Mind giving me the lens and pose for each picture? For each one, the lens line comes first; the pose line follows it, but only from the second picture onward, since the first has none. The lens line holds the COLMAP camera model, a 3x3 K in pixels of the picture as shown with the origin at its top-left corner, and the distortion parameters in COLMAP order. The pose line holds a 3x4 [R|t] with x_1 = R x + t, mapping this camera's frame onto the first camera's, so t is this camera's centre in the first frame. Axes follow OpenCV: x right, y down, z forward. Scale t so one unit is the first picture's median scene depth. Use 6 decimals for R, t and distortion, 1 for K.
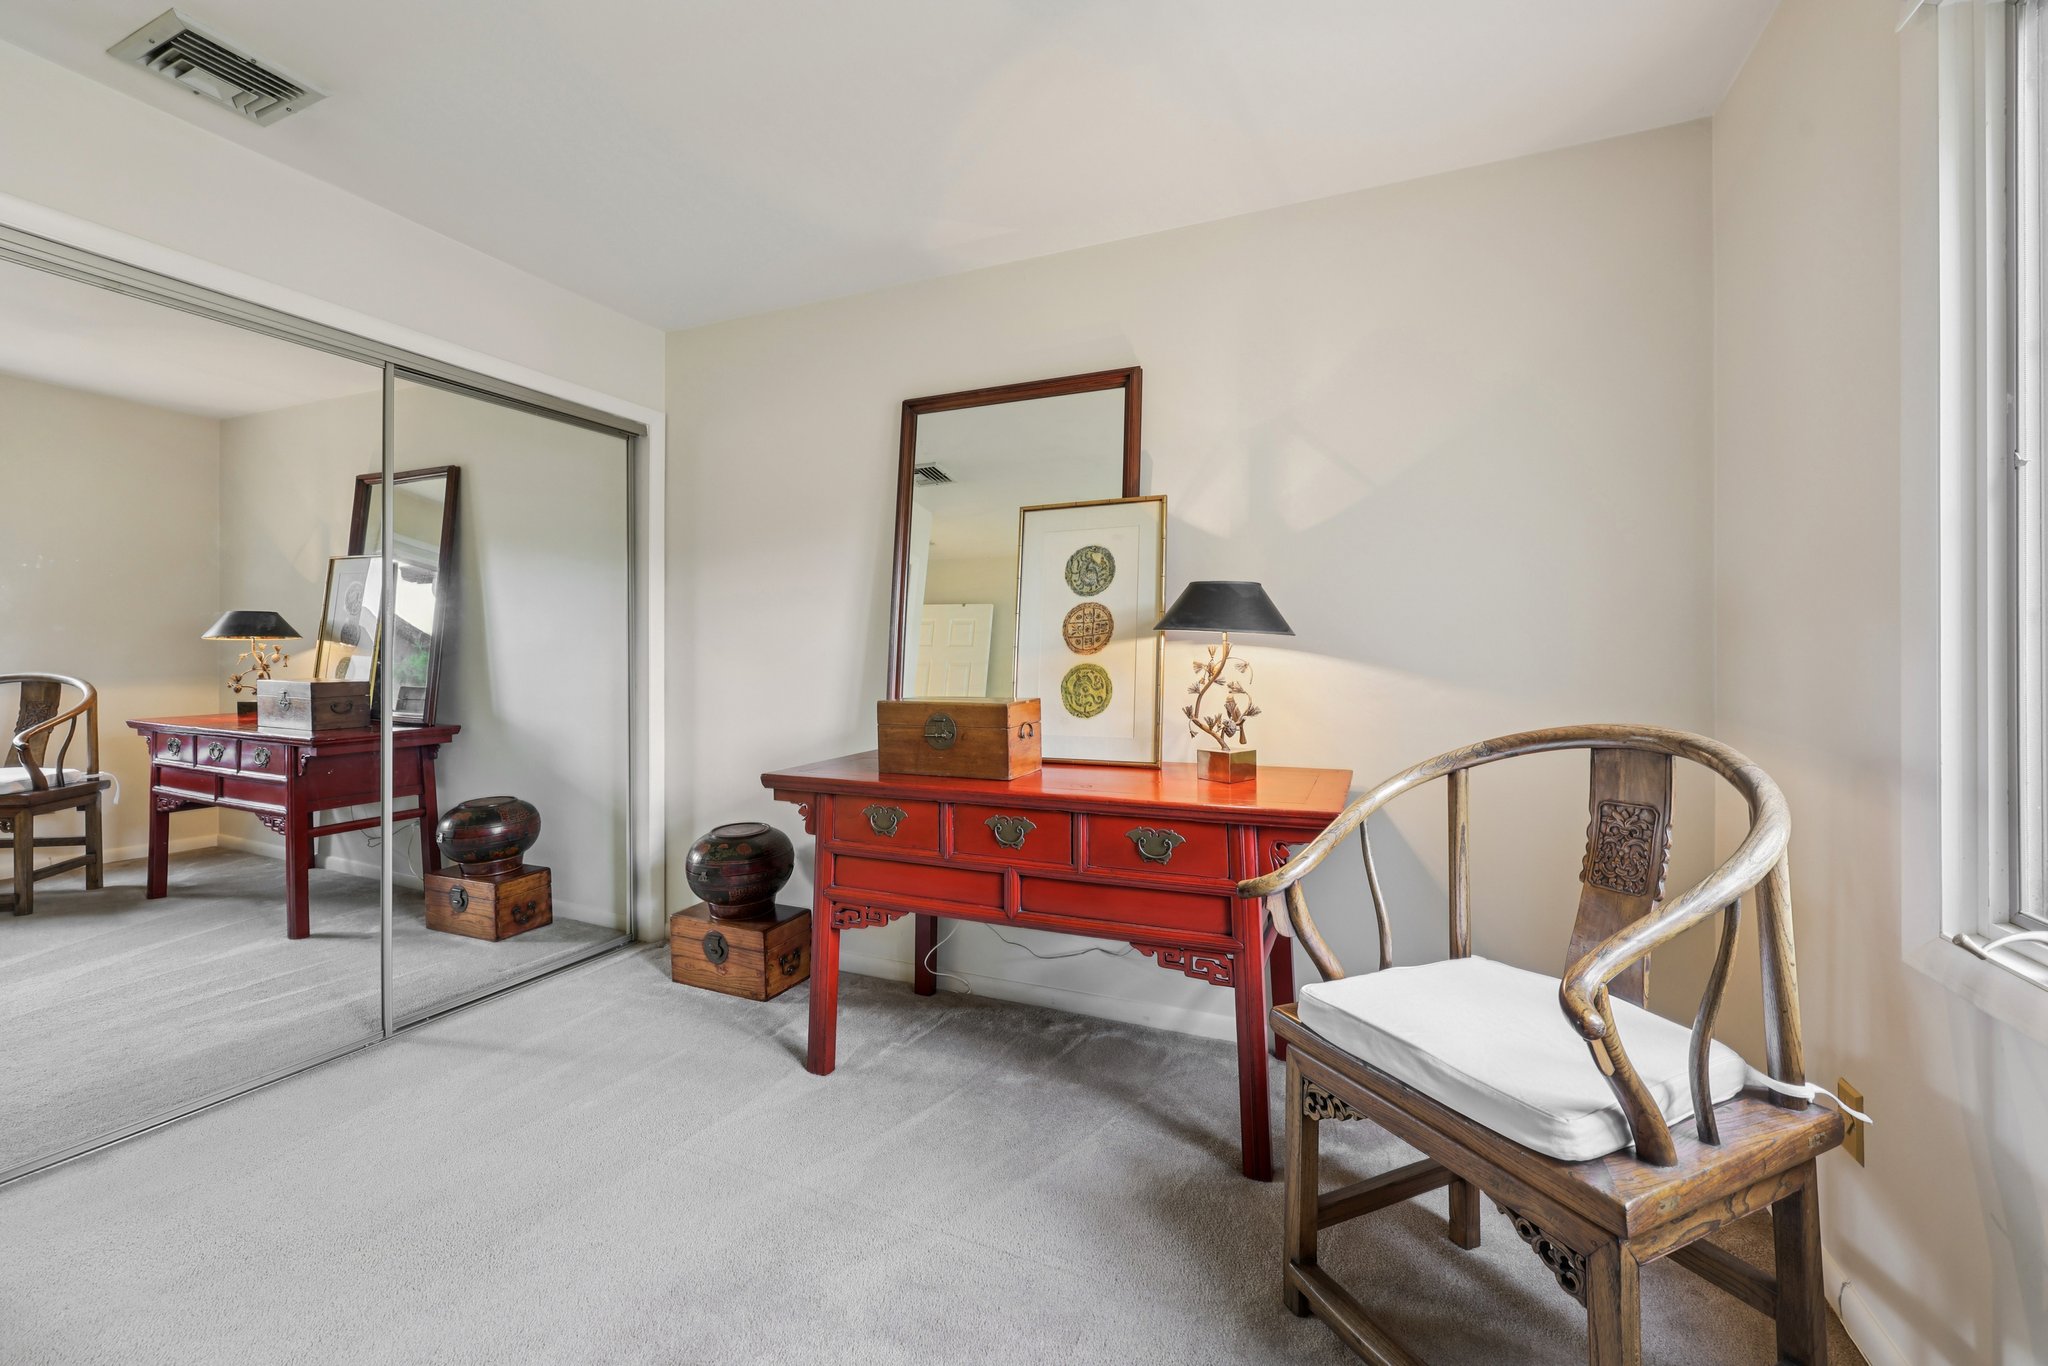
lens RADIAL K [[827.9, 0, 1027.4], [0, 827.9, 656.7], [0, 0, 1]] dist [0.001201, -0.000061]
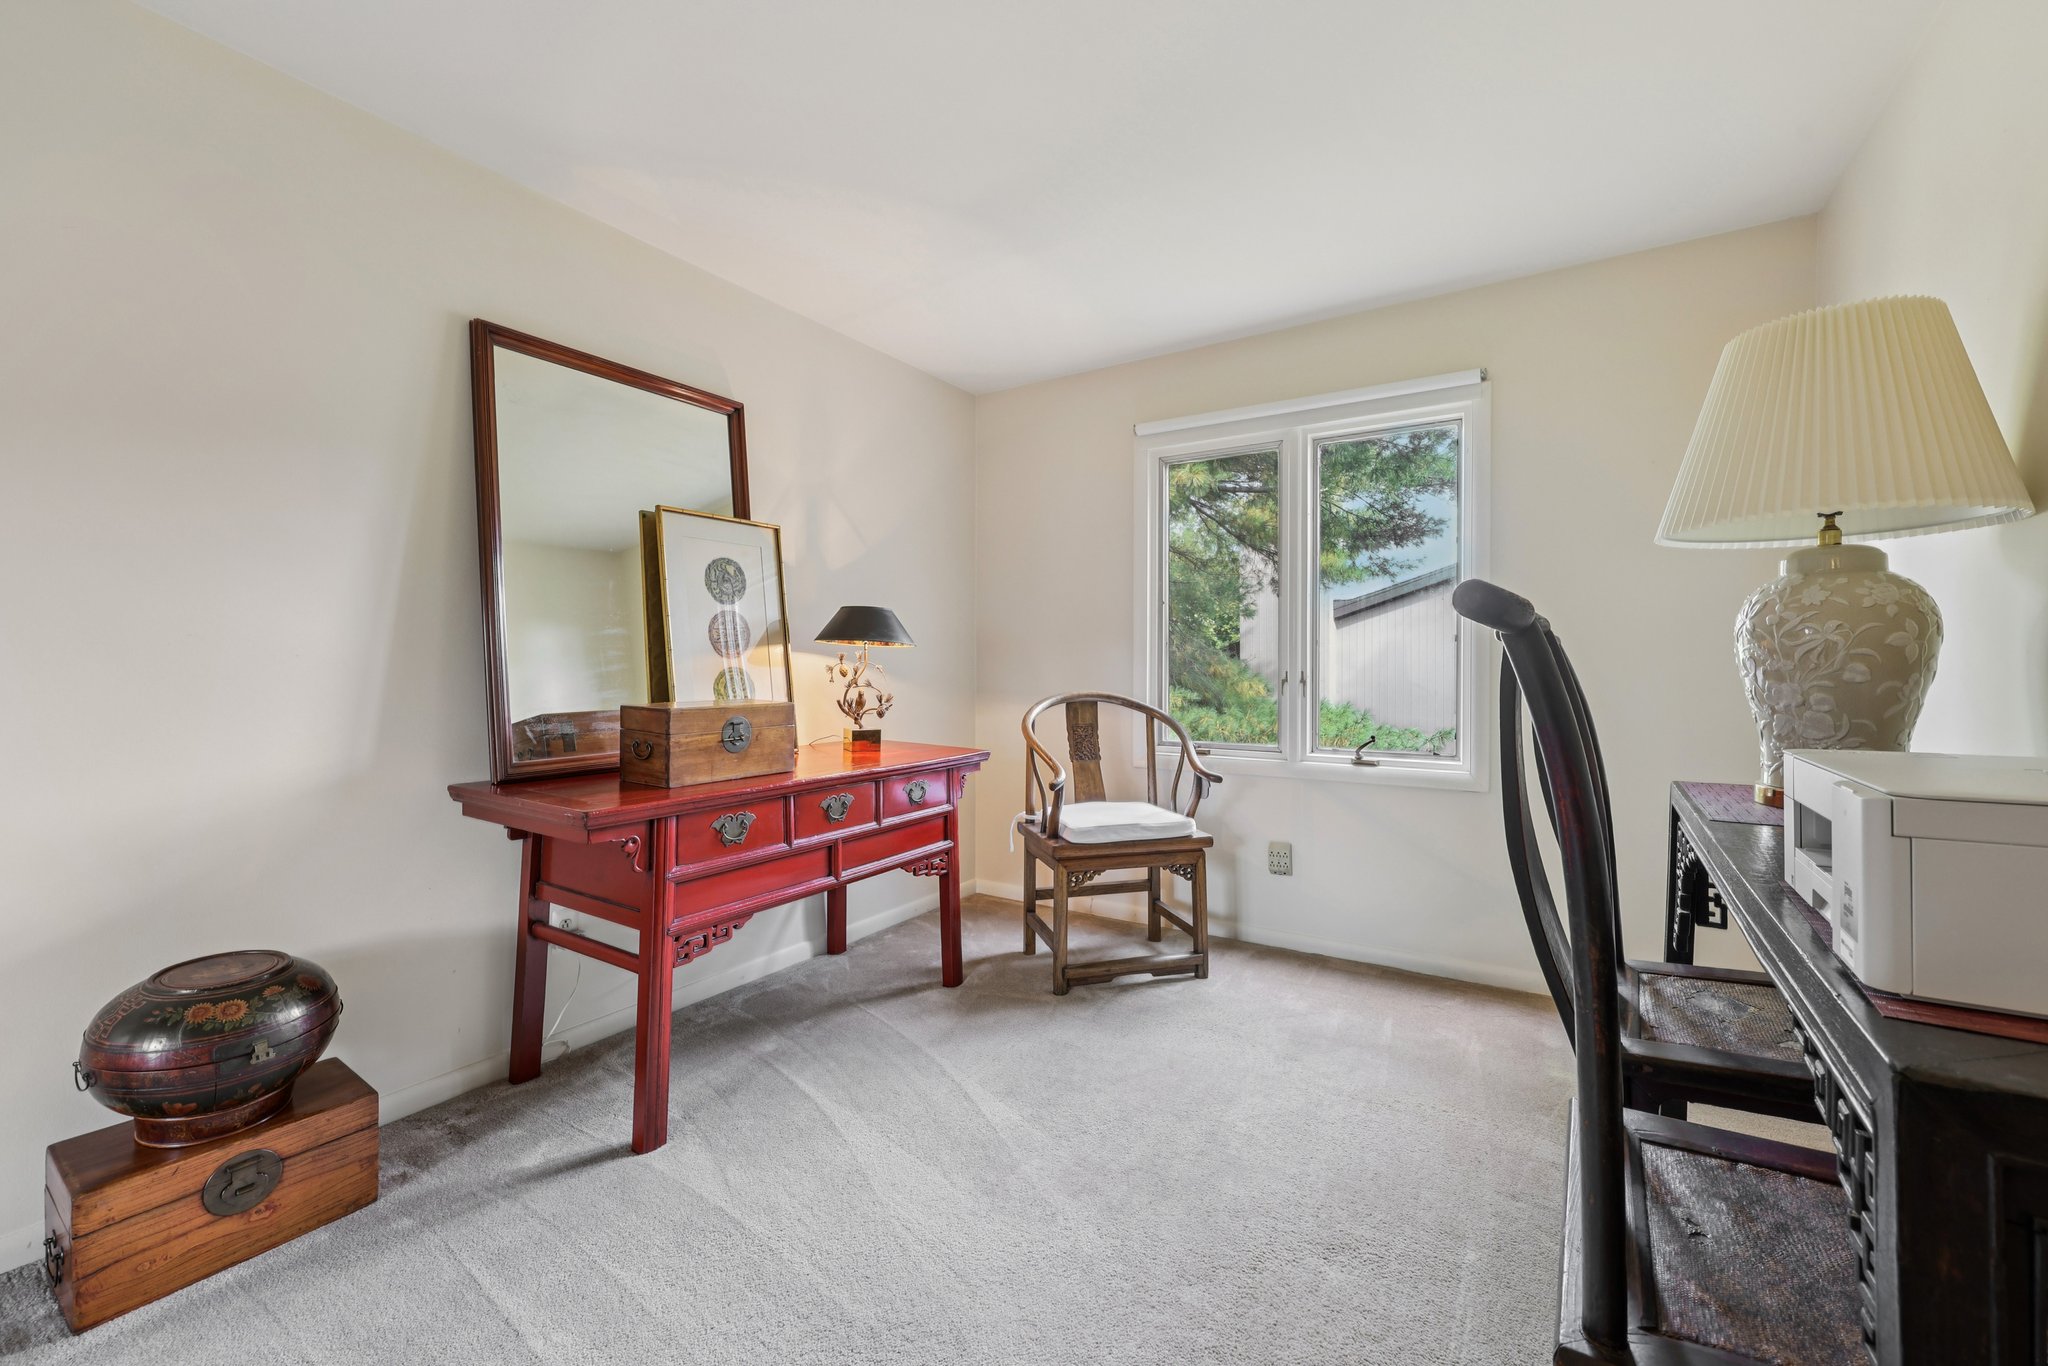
lens RADIAL K [[827.9, 0, 1027.4], [0, 827.9, 656.7], [0, 0, 1]] dist [0.001201, -0.000061]
pose [[0.166558, 0.004468, 0.986021, -0.930765], [-0.006973, 0.999970, -0.003353, -0.004071], [-0.986007, -0.006317, 0.166585, 0.432736]]
